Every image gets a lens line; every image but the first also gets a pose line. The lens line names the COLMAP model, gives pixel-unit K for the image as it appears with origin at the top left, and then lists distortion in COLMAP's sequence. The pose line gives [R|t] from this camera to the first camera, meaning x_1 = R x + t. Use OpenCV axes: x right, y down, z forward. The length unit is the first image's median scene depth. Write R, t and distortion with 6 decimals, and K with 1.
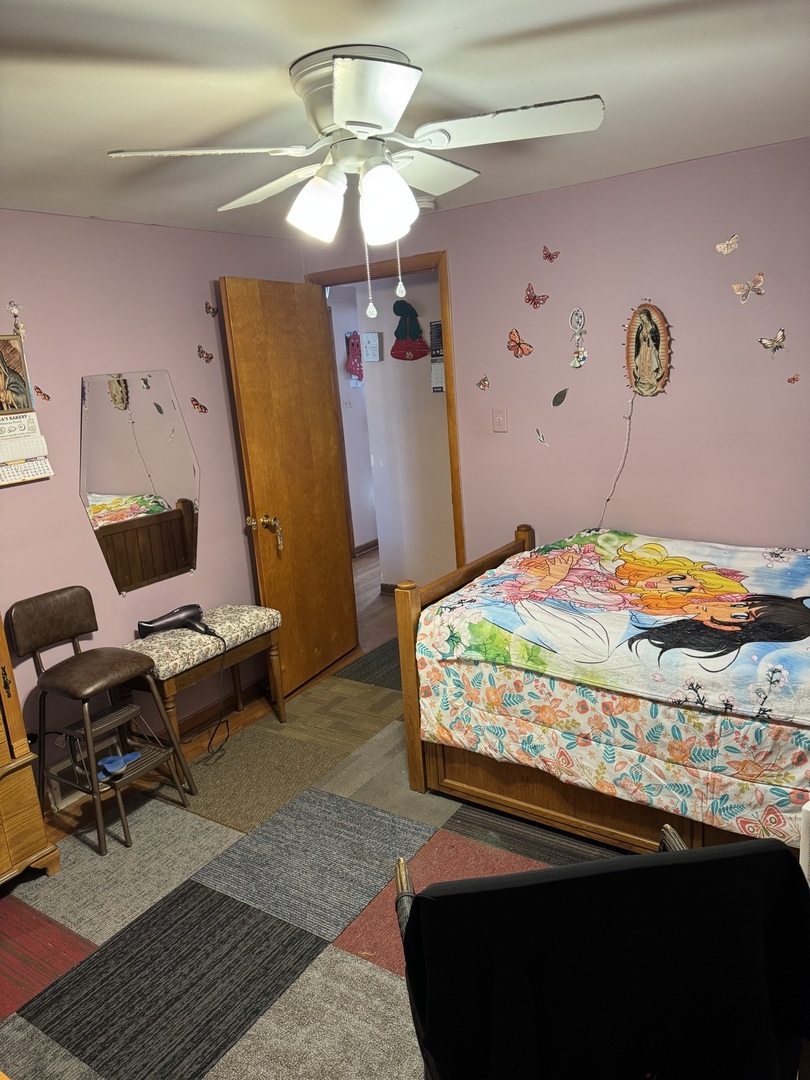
lens RADIAL K [[763.1, 0, 403.7], [0, 763.1, 540.5], [0, 0, 1]] dist [0.028196, -0.049383]
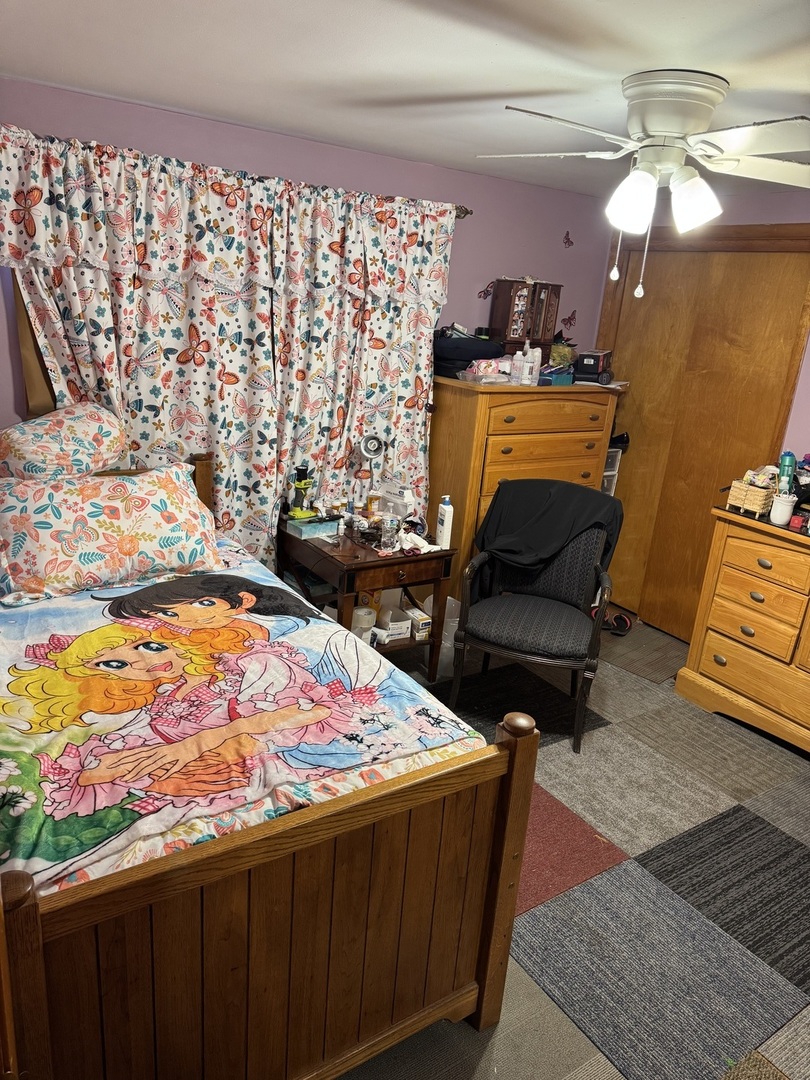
lens RADIAL K [[763.1, 0, 403.9], [0, 763.1, 542.5], [0, 0, 1]] dist [0.028196, -0.049383]
pose [[-0.924353, -0.109605, 0.365455, -0.116366], [0.084311, 0.875491, 0.475822, -0.353901], [-0.372106, 0.470640, -0.800022, 1.440566]]
